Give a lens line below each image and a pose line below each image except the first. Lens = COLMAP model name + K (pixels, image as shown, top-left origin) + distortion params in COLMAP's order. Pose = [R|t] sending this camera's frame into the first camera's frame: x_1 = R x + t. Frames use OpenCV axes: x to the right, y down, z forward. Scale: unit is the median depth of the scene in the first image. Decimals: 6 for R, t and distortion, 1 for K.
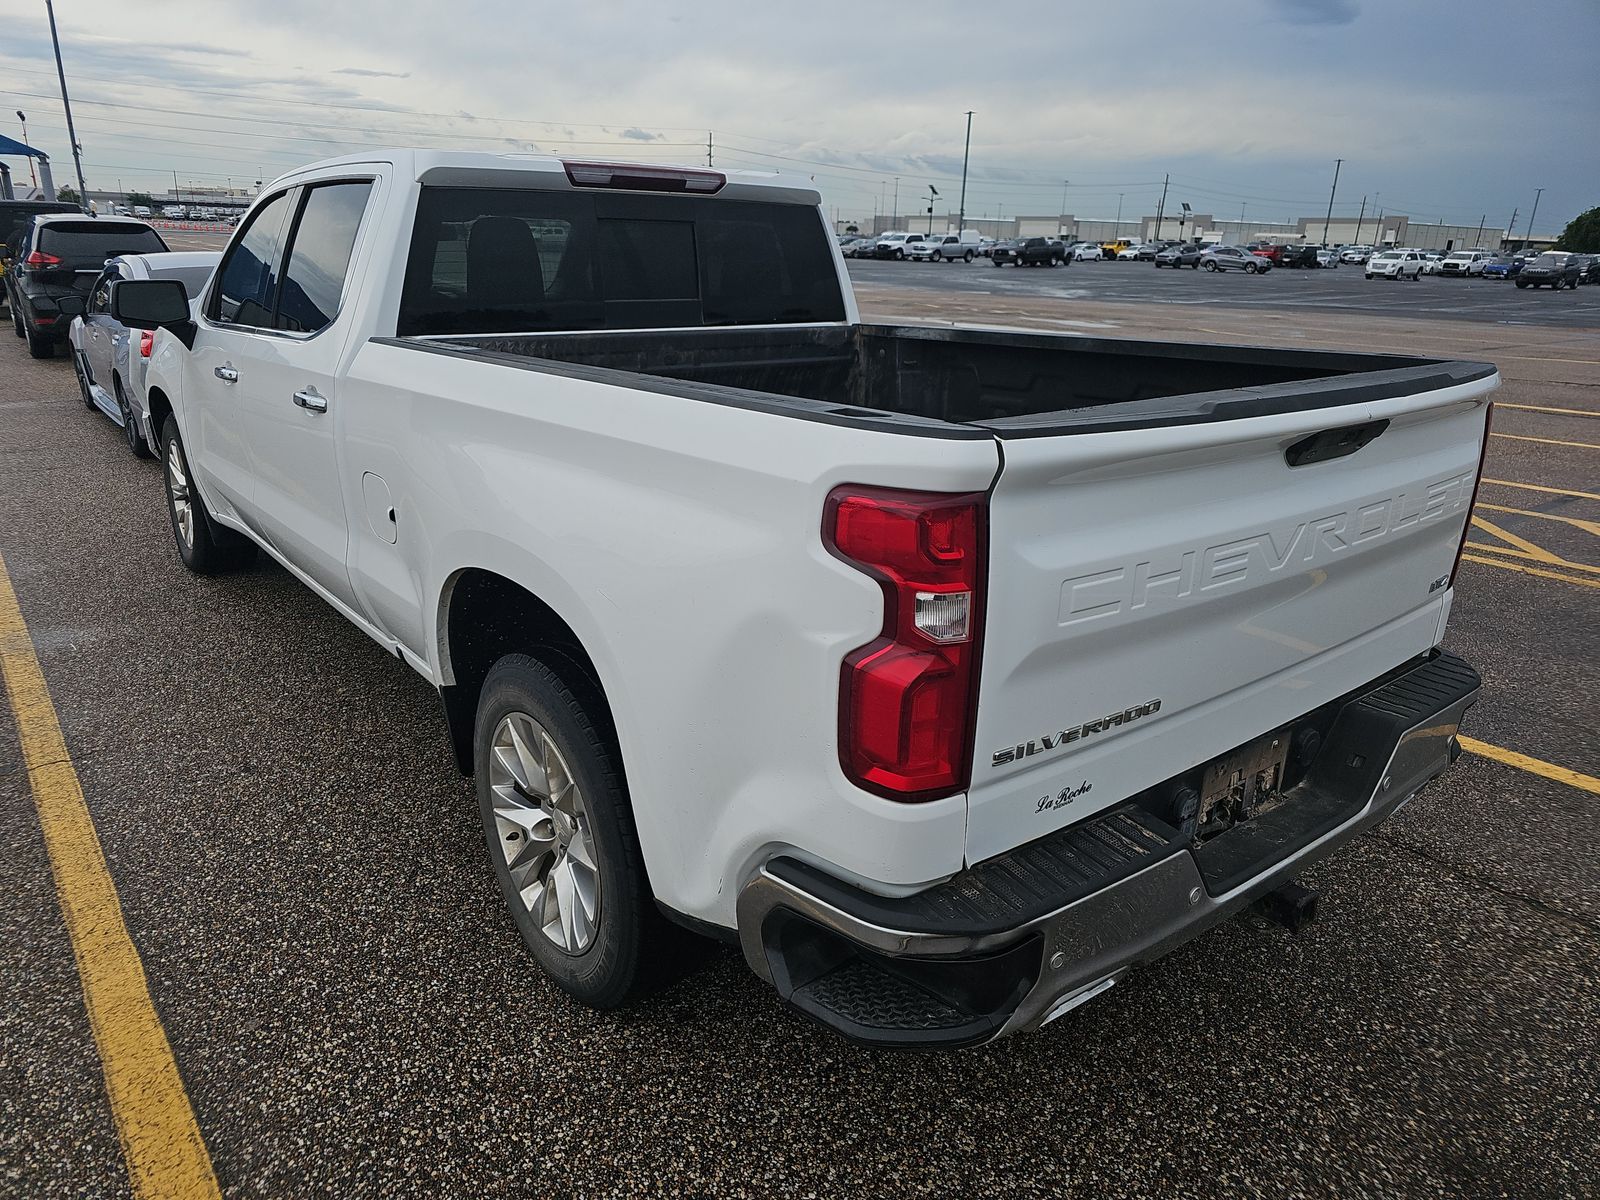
lens RADIAL K [[1067.7, 0, 799.5], [0, 1067.7, 607.5], [0, 0, 1]] dist [0.031802, -0.021077]
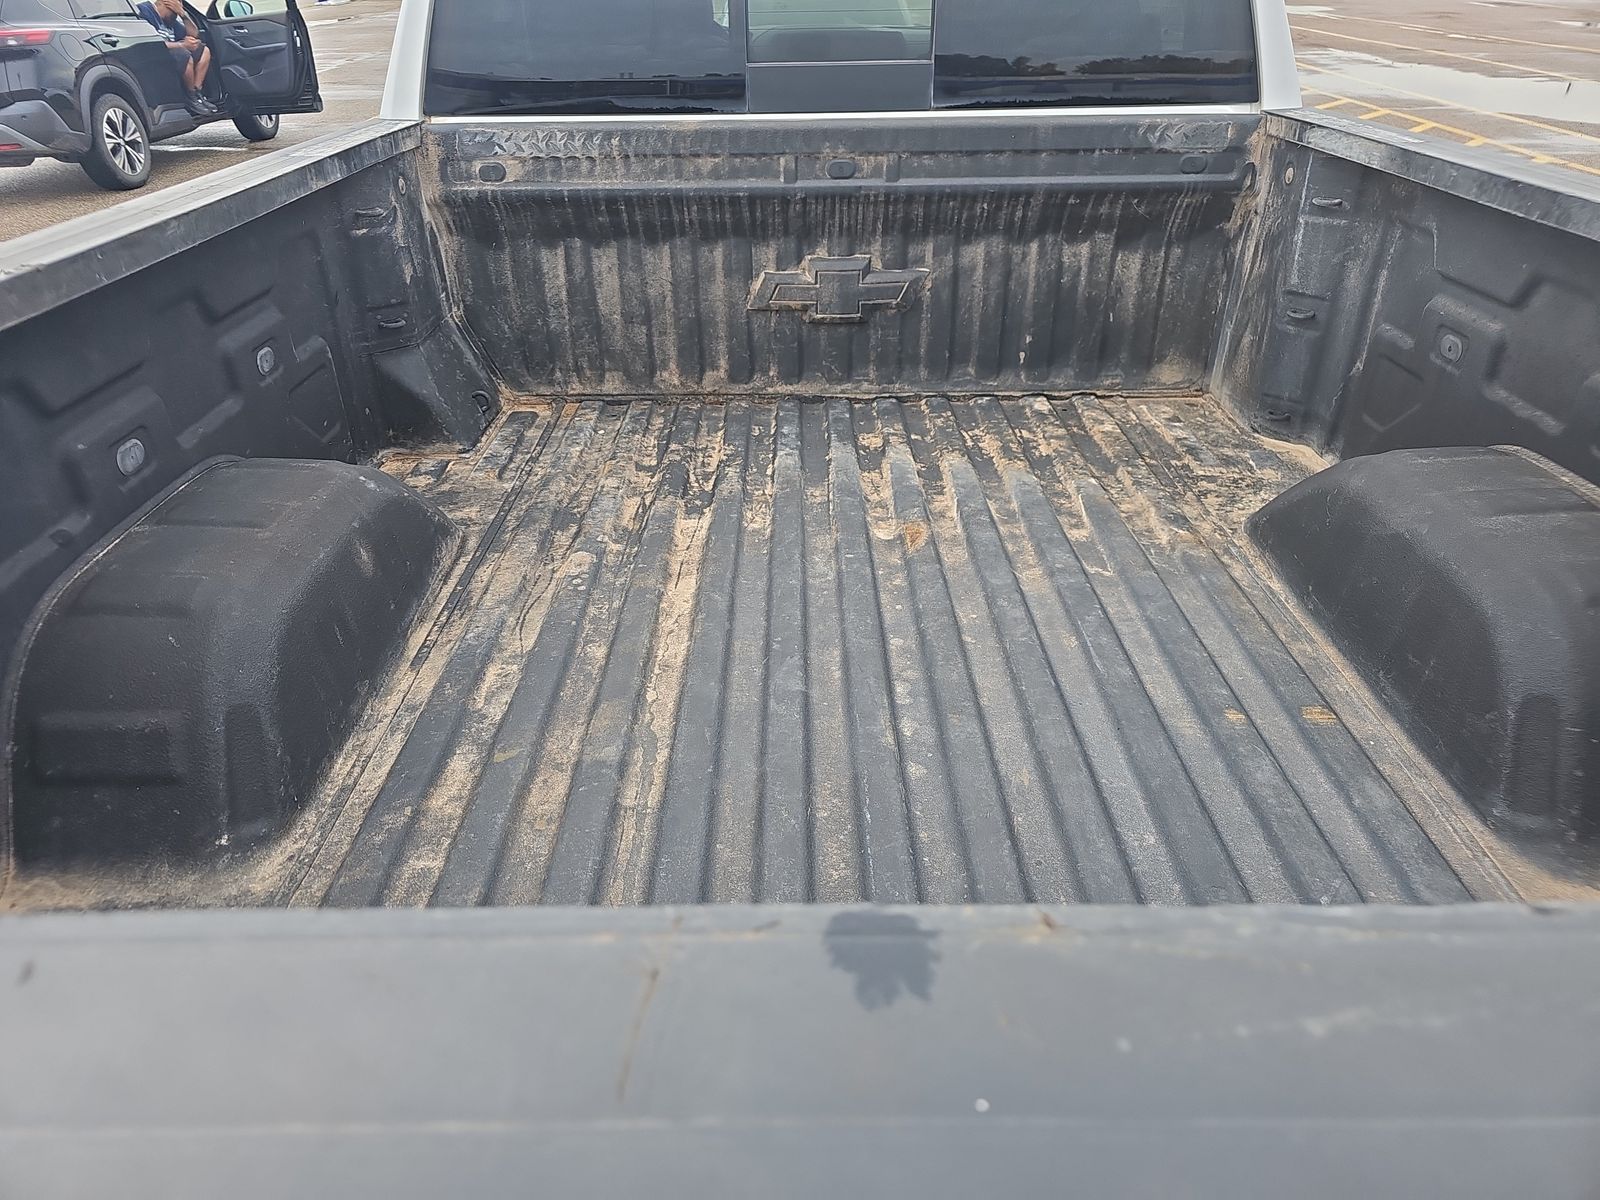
lens RADIAL K [[1067.7, 0, 791.9], [0, 1067.7, 589.3], [0, 0, 1]] dist [0.031802, -0.021077]
pose [[0.778728, 0.294113, -0.554148, 0.278402], [-0.174308, 0.949954, 0.259236, -0.166366], [0.602660, -0.105282, 0.791022, 0.500792]]
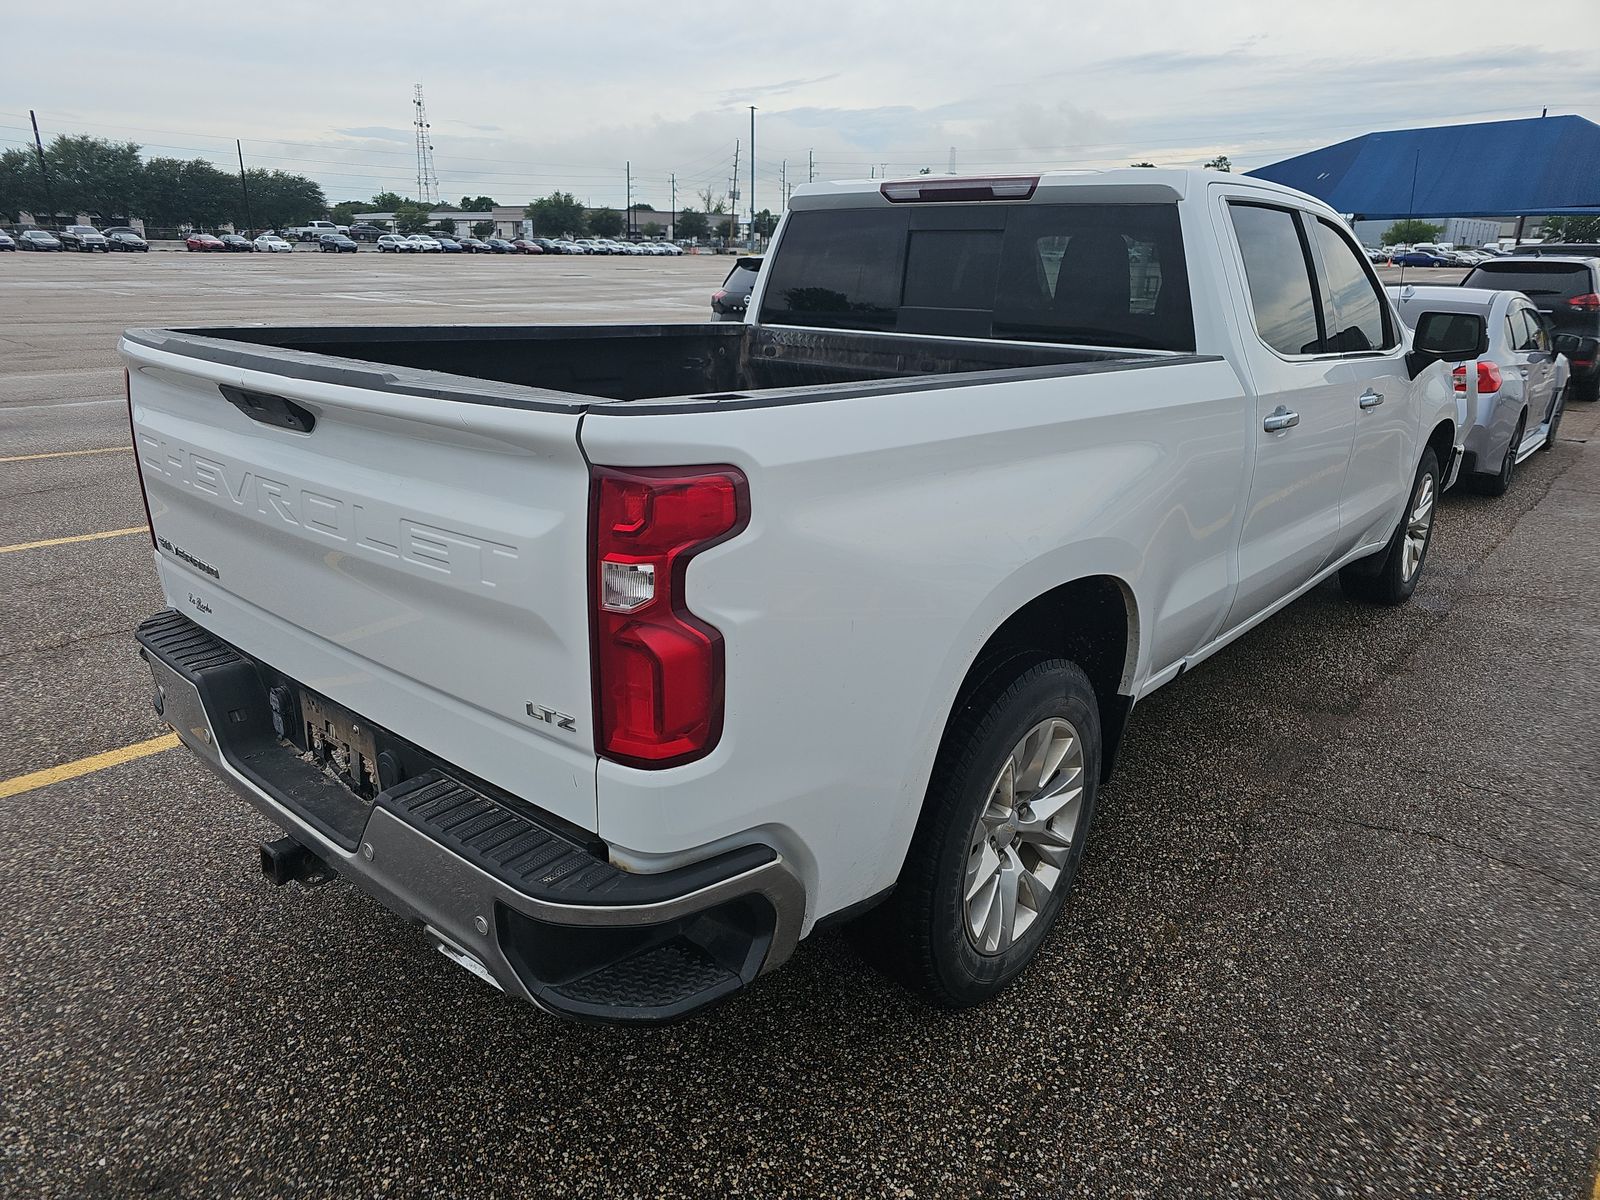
lens RADIAL K [[1067.7, 0, 770.0], [0, 1067.7, 591.6], [0, 0, 1]] dist [0.031802, -0.021077]
pose [[0.177527, 0.276869, -0.944366, 0.914534], [-0.329100, 0.921063, 0.208171, -0.206934], [0.927457, 0.273835, 0.254631, 0.696242]]
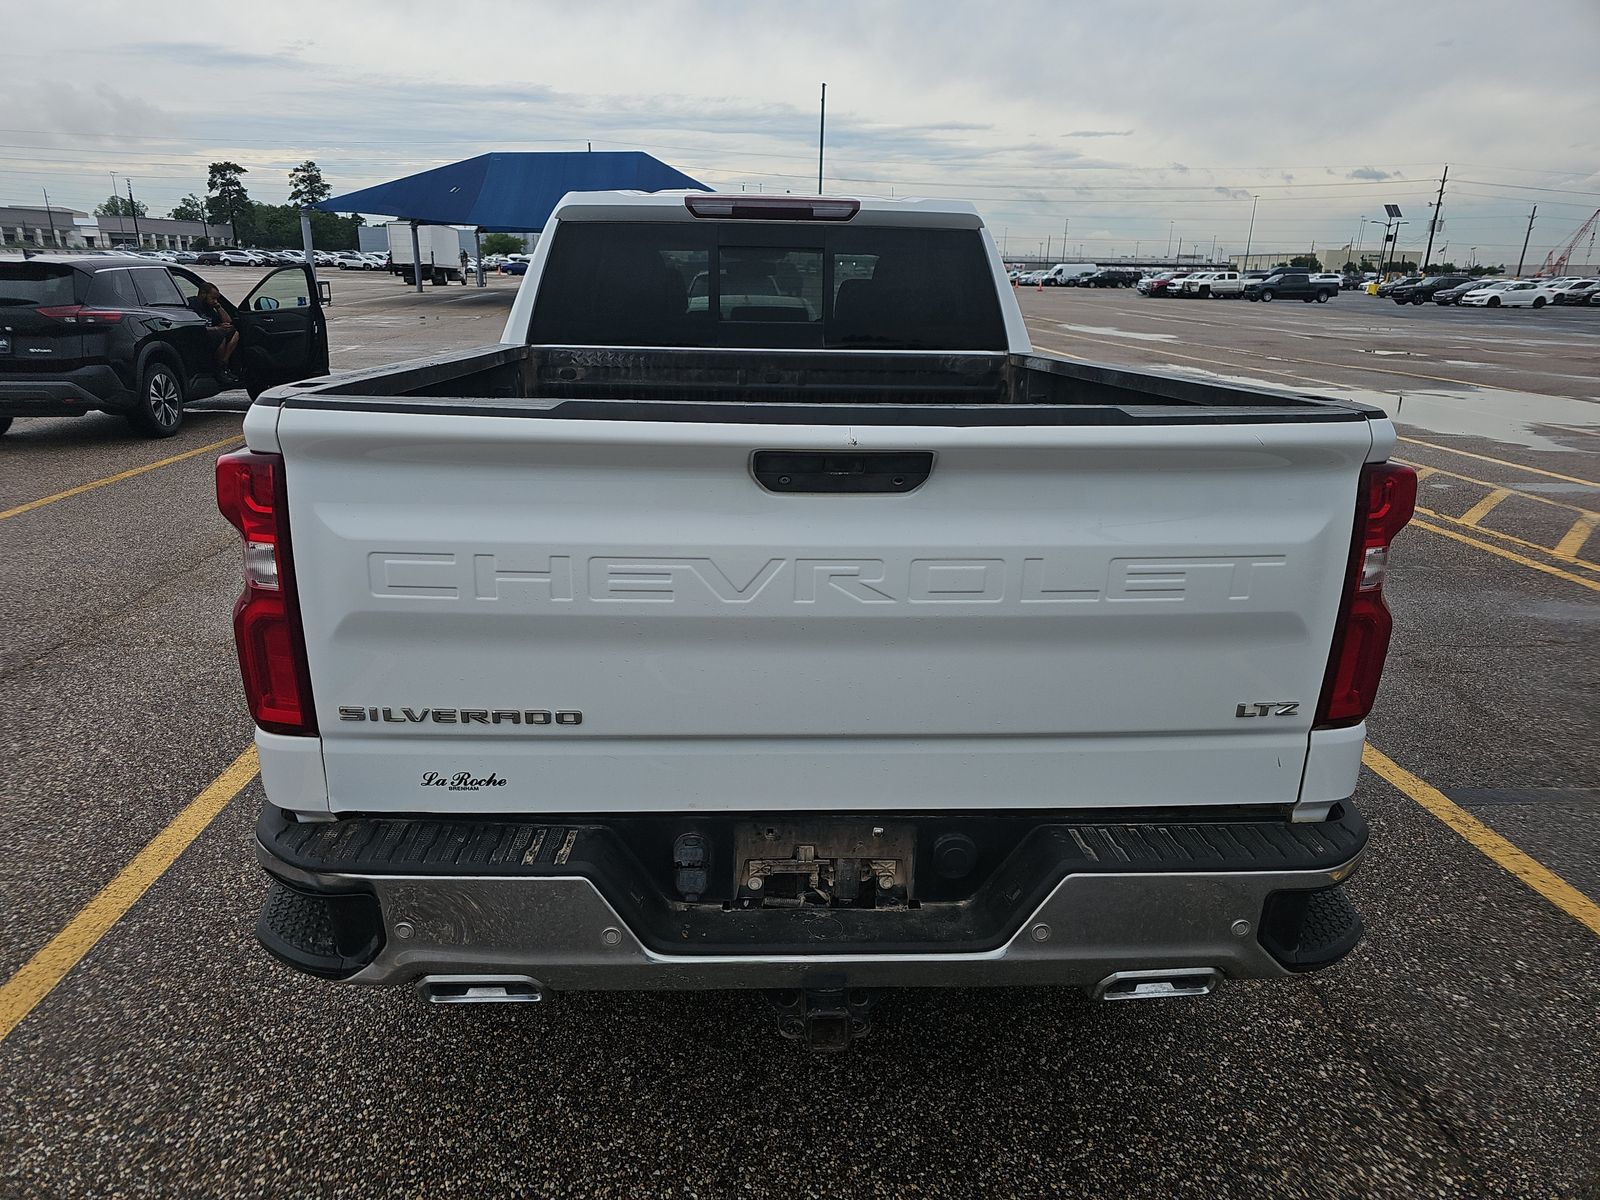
lens RADIAL K [[1067.7, 0, 783.6], [0, 1067.7, 604.8], [0, 0, 1]] dist [0.031802, -0.021077]
pose [[0.813249, 0.163334, -0.558523, 0.538397], [-0.188247, 0.982035, 0.013086, -0.029601], [0.550626, 0.094498, 0.829386, 0.163069]]
